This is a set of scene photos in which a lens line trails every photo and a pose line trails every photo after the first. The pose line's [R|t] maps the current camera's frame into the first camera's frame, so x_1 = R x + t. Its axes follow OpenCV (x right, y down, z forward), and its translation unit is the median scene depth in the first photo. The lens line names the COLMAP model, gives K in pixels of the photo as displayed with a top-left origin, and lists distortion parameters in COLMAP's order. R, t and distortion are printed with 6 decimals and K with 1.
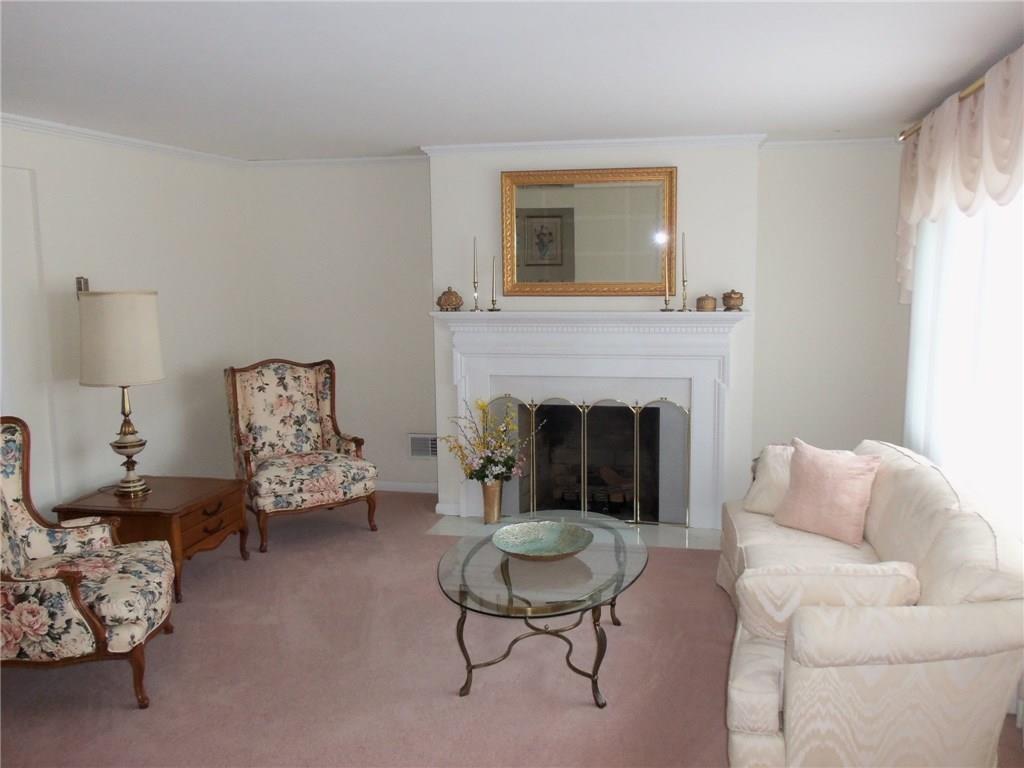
lens RADIAL K [[852.4, 0, 559.3], [0, 852.4, 381.9], [0, 0, 1]] dist [-0.010932, -0.004625]
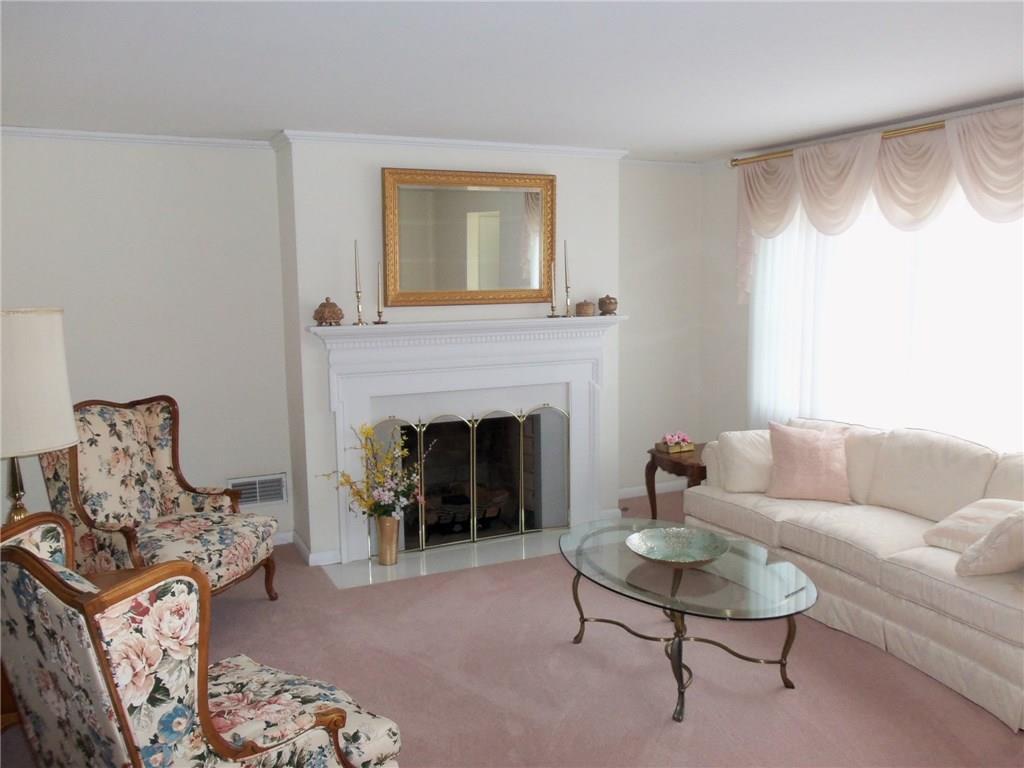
lens RADIAL K [[852.4, 0, 512.8], [0, 852.4, 384.9], [0, 0, 1]] dist [-0.010932, -0.004625]
pose [[0.805447, -0.076797, 0.587672, -0.491544], [0.084258, 0.996335, 0.014720, -0.021308], [-0.586649, 0.037659, 0.808966, 0.203659]]
